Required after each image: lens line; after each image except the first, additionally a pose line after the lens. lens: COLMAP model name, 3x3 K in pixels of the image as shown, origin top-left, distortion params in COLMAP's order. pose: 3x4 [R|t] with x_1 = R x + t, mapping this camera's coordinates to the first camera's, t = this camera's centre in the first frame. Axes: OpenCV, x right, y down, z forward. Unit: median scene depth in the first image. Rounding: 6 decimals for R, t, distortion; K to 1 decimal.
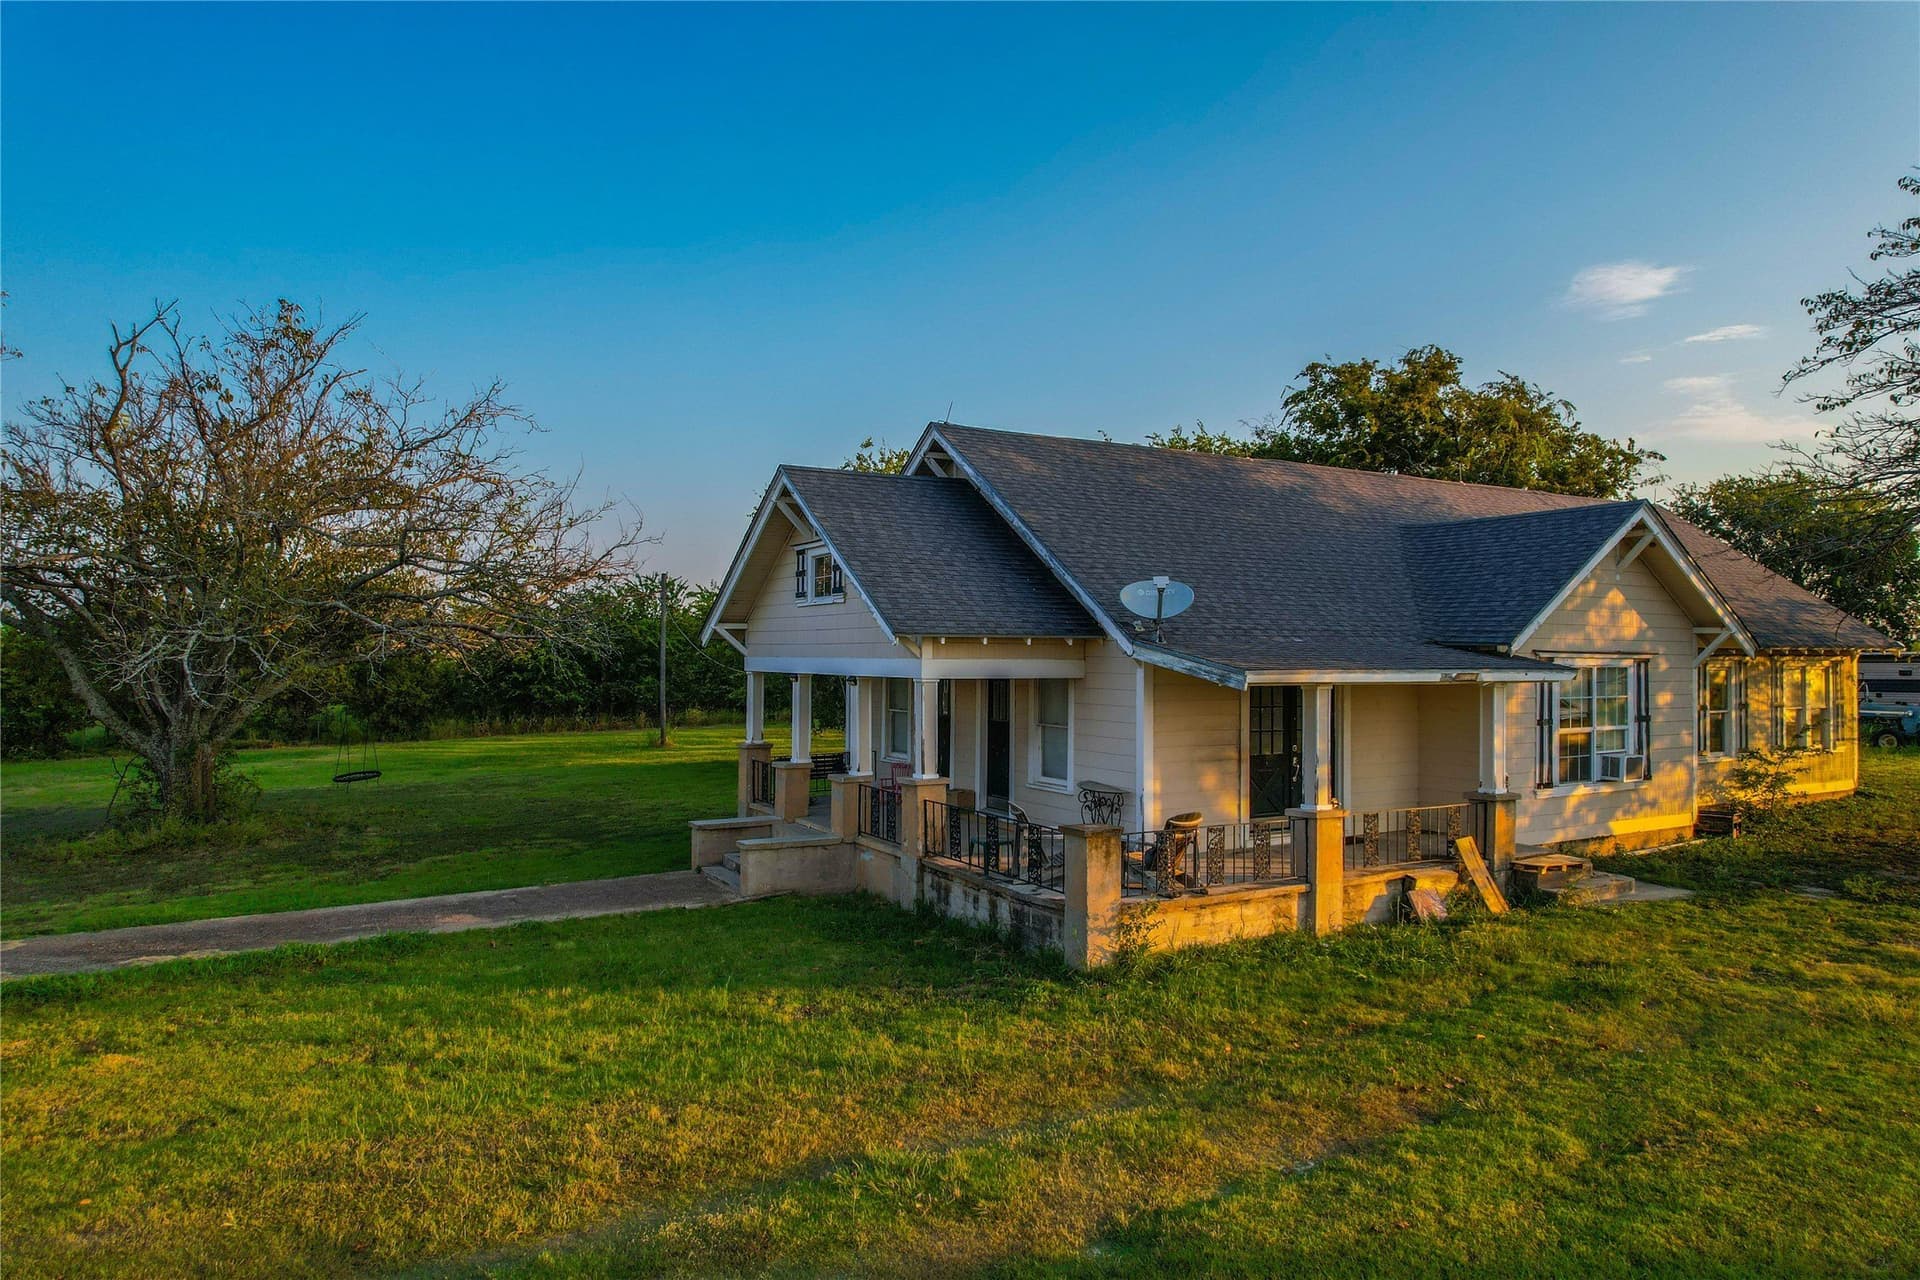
lens RADIAL K [[1226.4, 0, 954.2], [0, 1226.4, 643.2], [0, 0, 1]] dist [-0.073180, 0.066498]
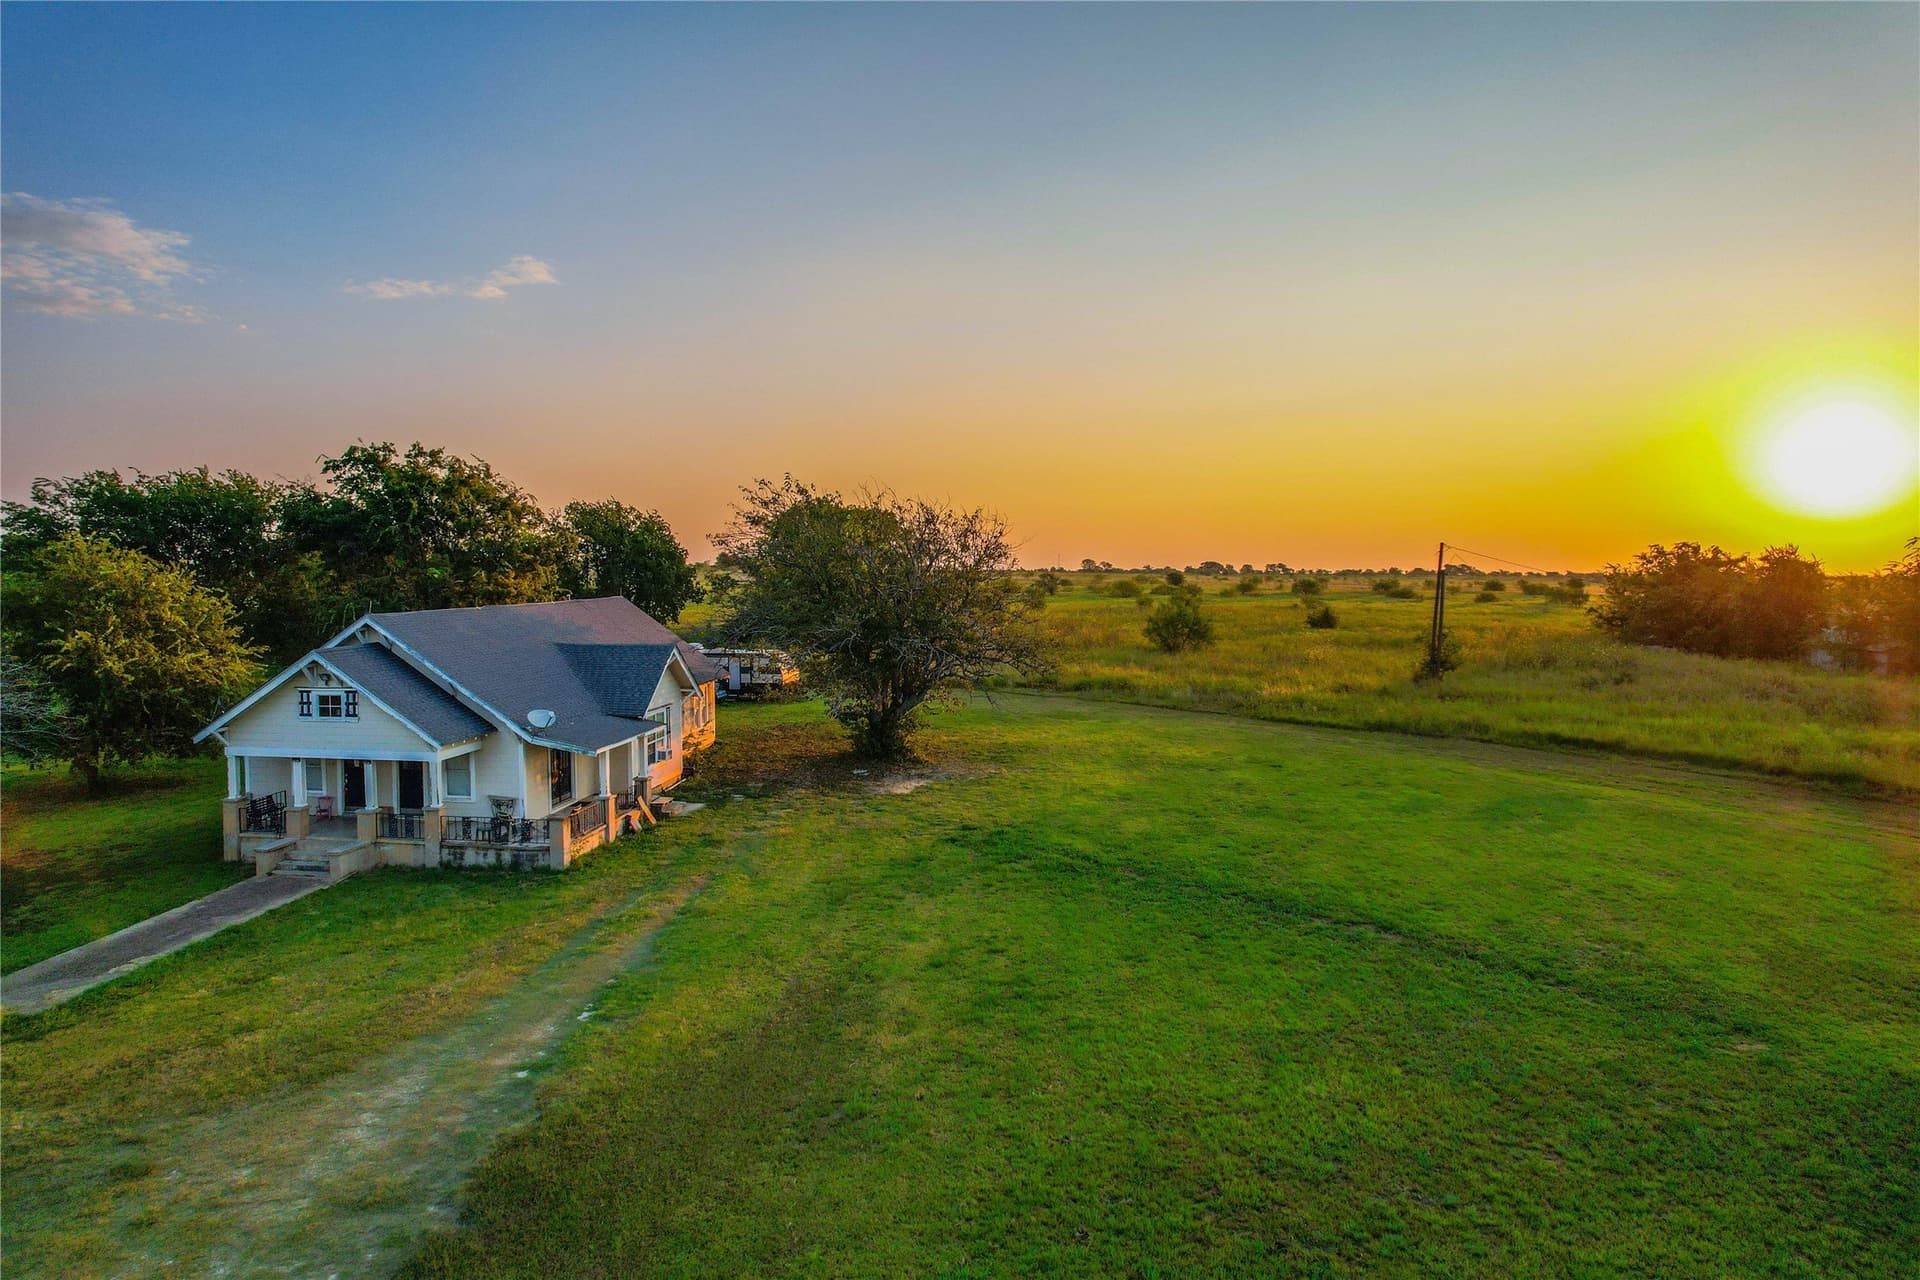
lens RADIAL K [[1226.4, 0, 954.2], [0, 1226.4, 643.2], [0, 0, 1]] dist [-0.073180, 0.066498]
pose [[0.583372, -0.053845, 0.810418, -1.215689], [-0.010970, 0.997187, 0.074151, -0.347959], [-0.812131, -0.052148, 0.581140, -0.981666]]
